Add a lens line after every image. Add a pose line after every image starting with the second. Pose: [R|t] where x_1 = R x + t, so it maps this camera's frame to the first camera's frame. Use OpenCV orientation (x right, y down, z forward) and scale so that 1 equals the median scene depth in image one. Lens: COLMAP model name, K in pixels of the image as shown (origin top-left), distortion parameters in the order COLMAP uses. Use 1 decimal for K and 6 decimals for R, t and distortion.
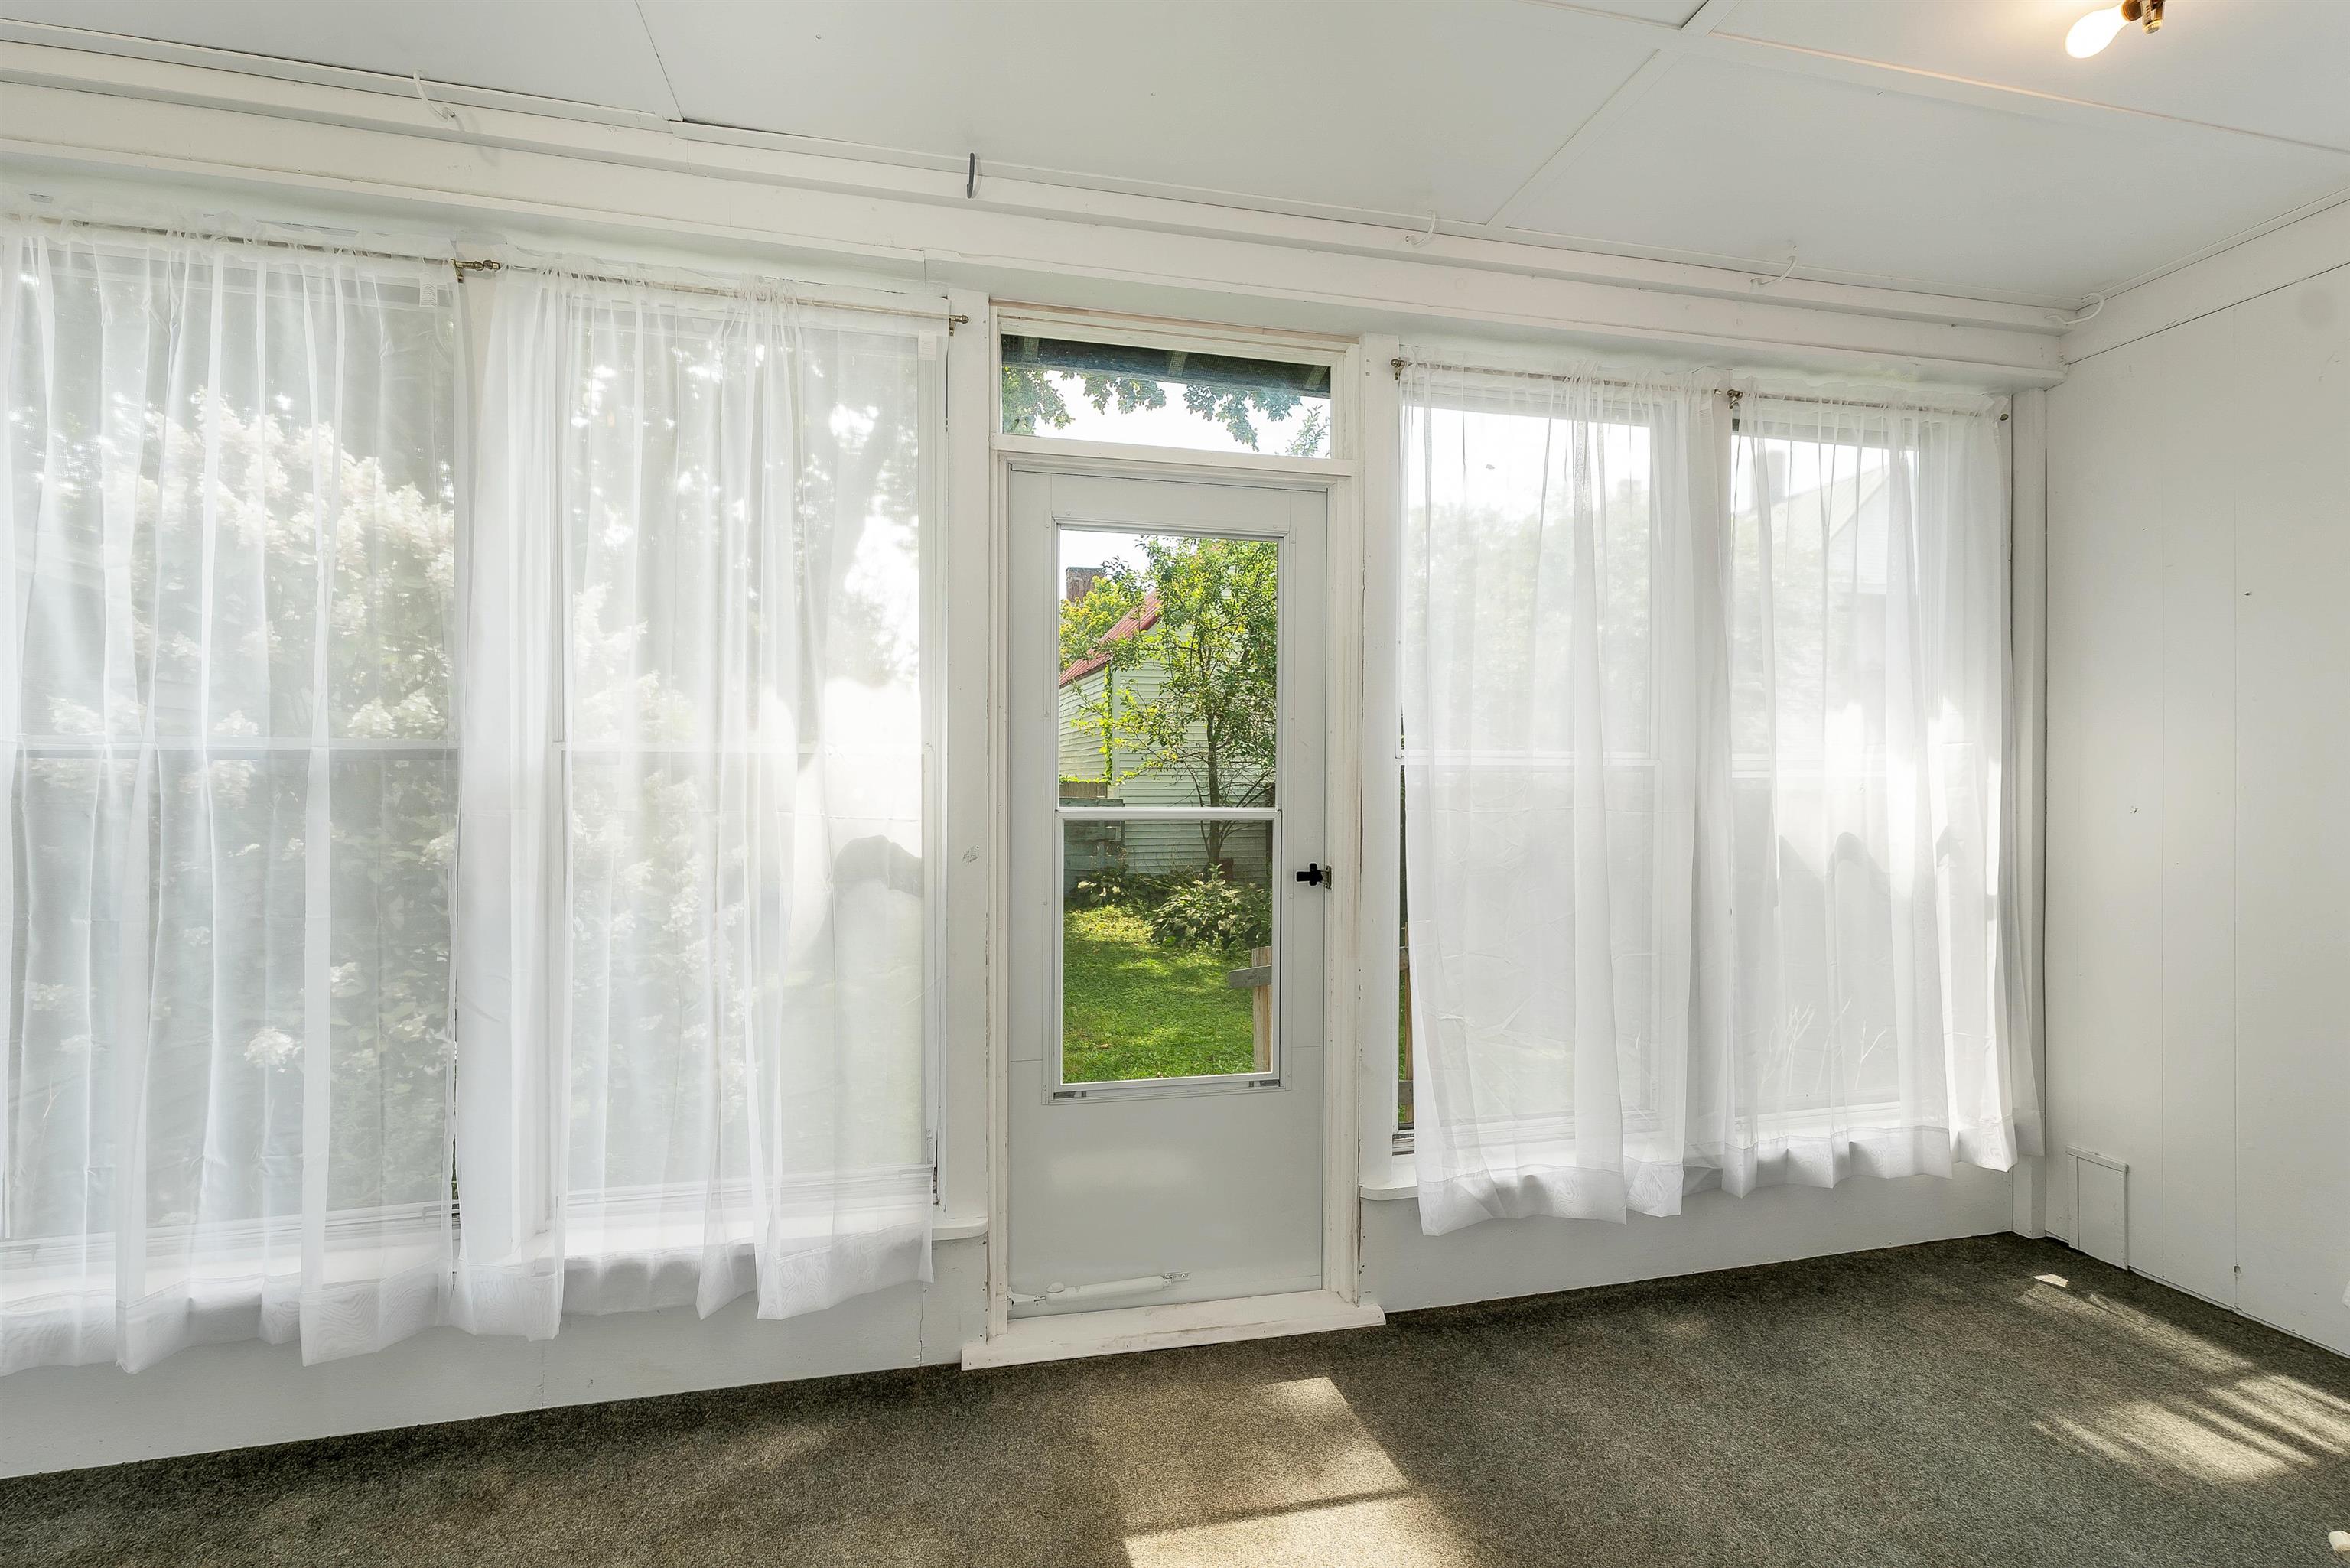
lens RADIAL K [[991.3, 0, 1159.7], [0, 991.3, 780.9], [0, 0, 1]] dist [0.003944, -0.000386]
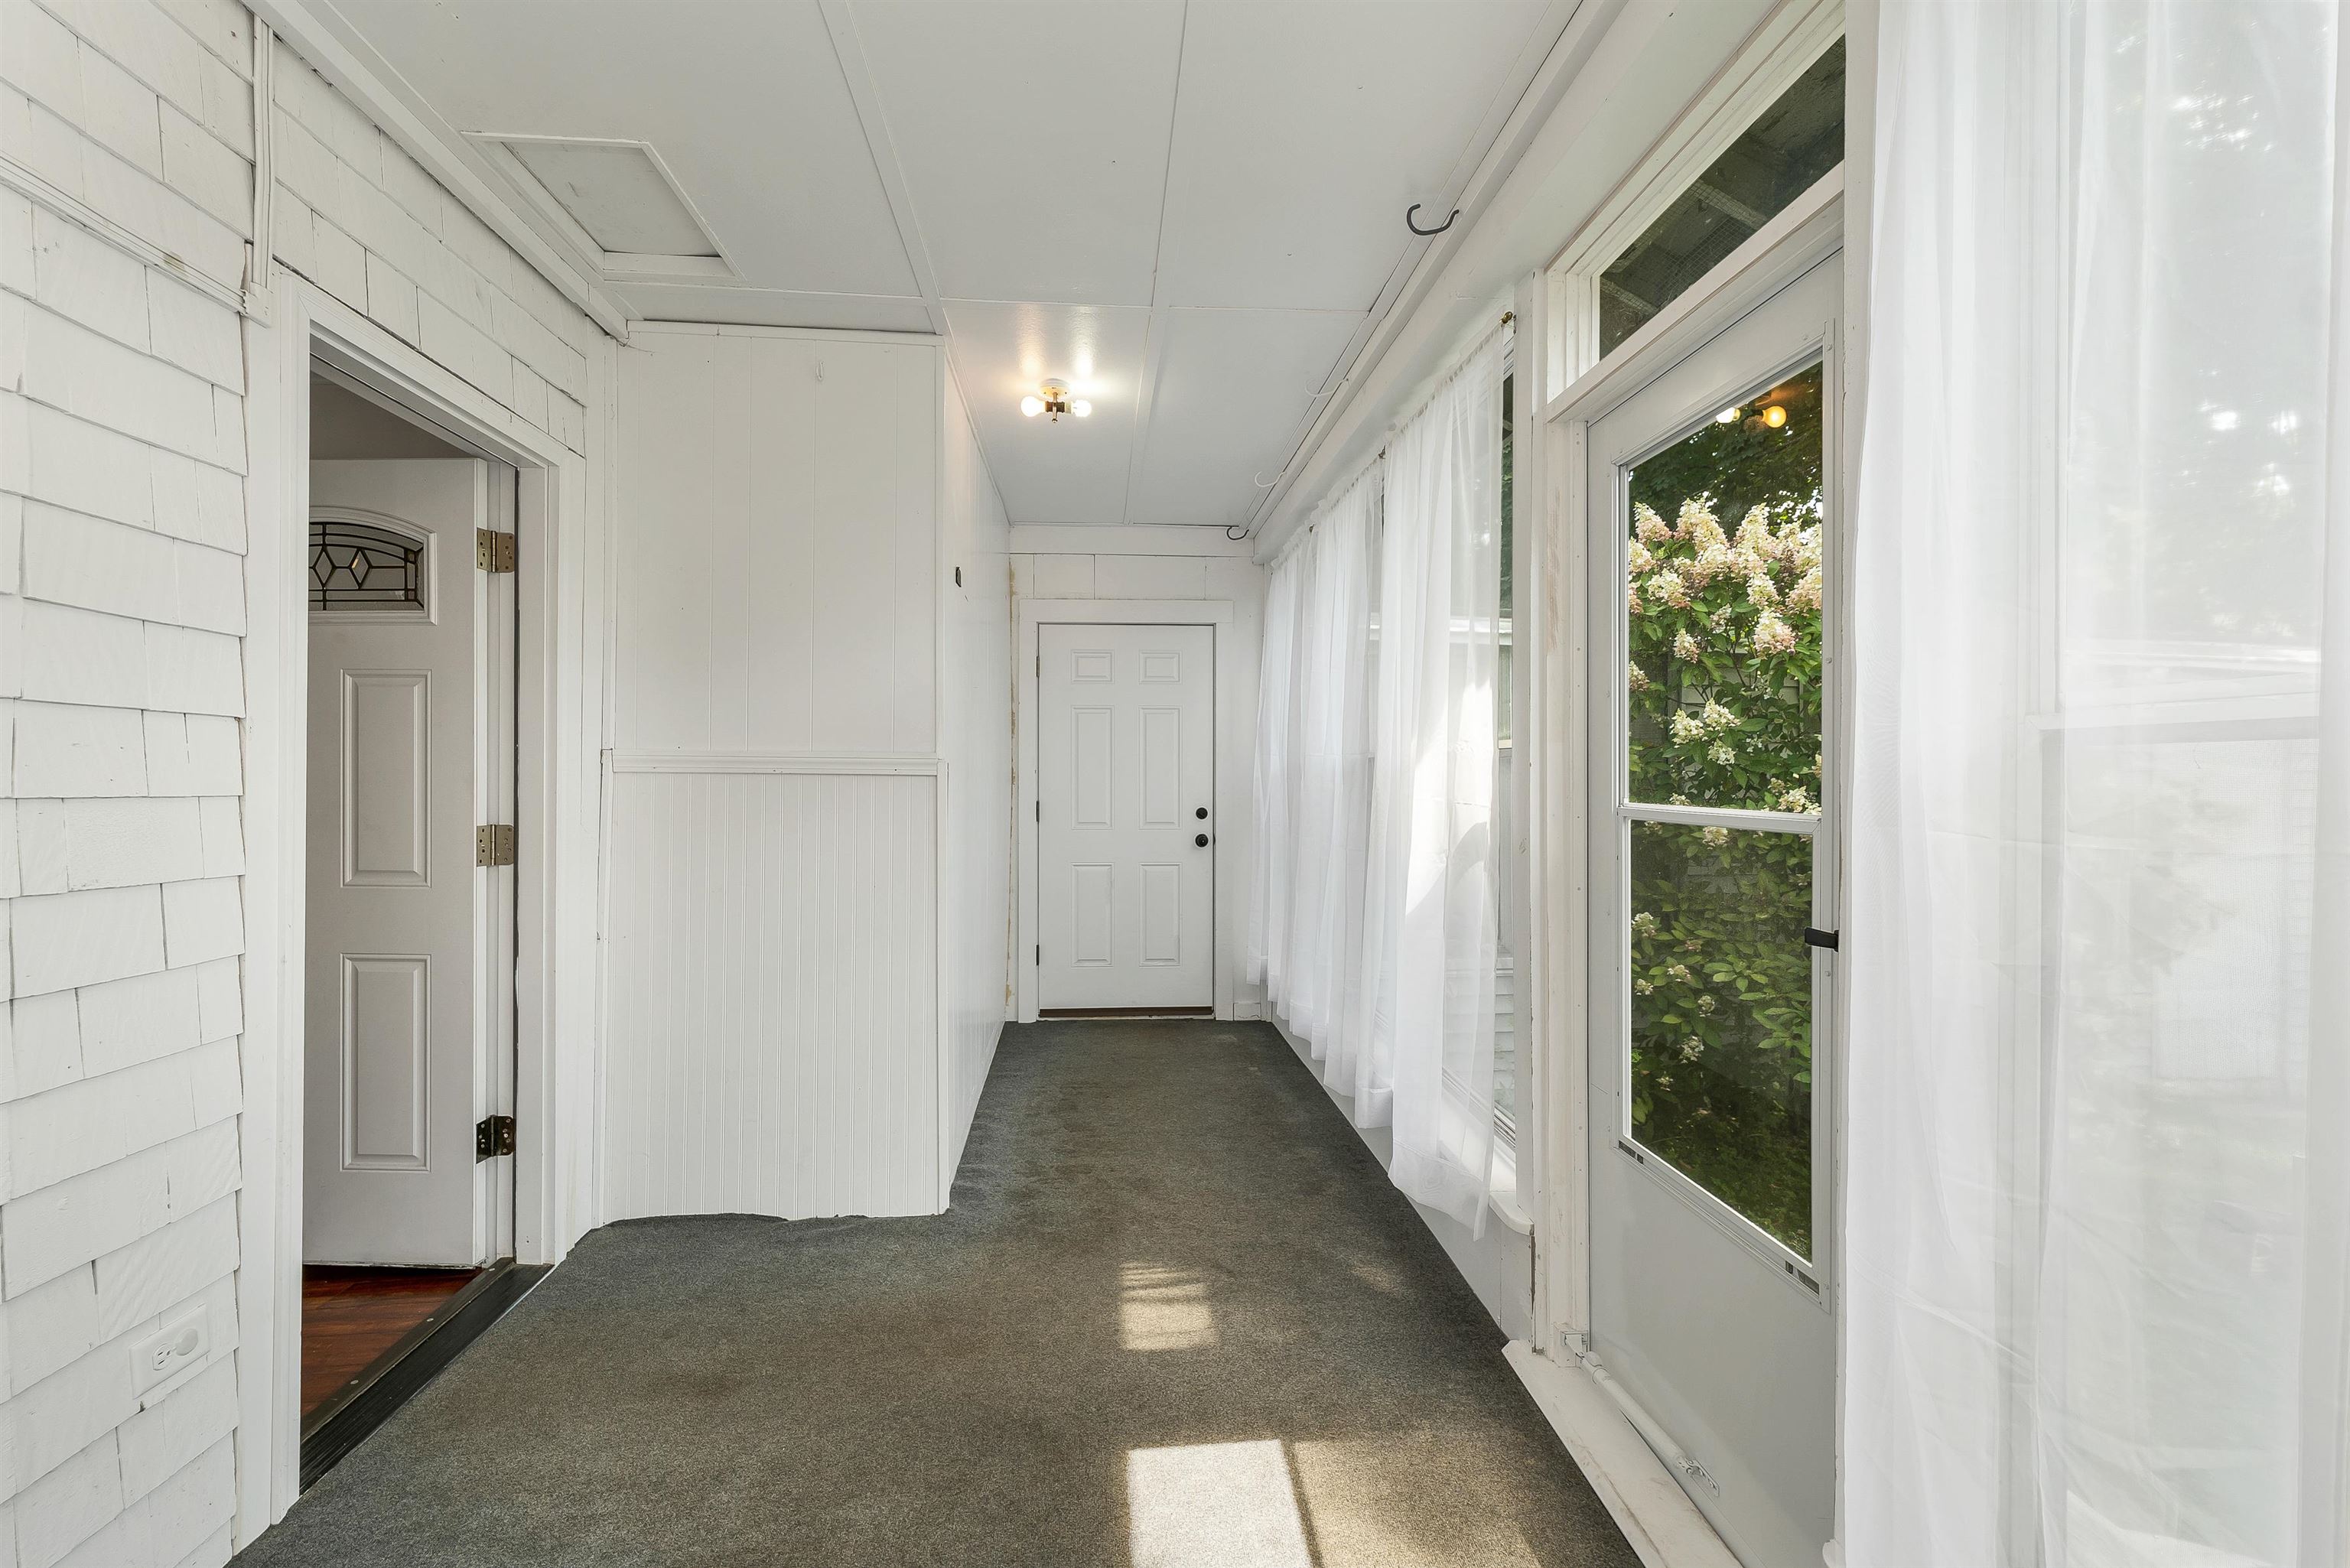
lens RADIAL K [[991.3, 0, 1164.0], [0, 991.3, 780.3], [0, 0, 1]] dist [0.003944, -0.000386]
pose [[-0.154173, 0.000653, -0.988044, 0.969518], [-0.004089, 0.999991, 0.001298, 0.009260], [0.988035, 0.004240, -0.154169, 0.916392]]
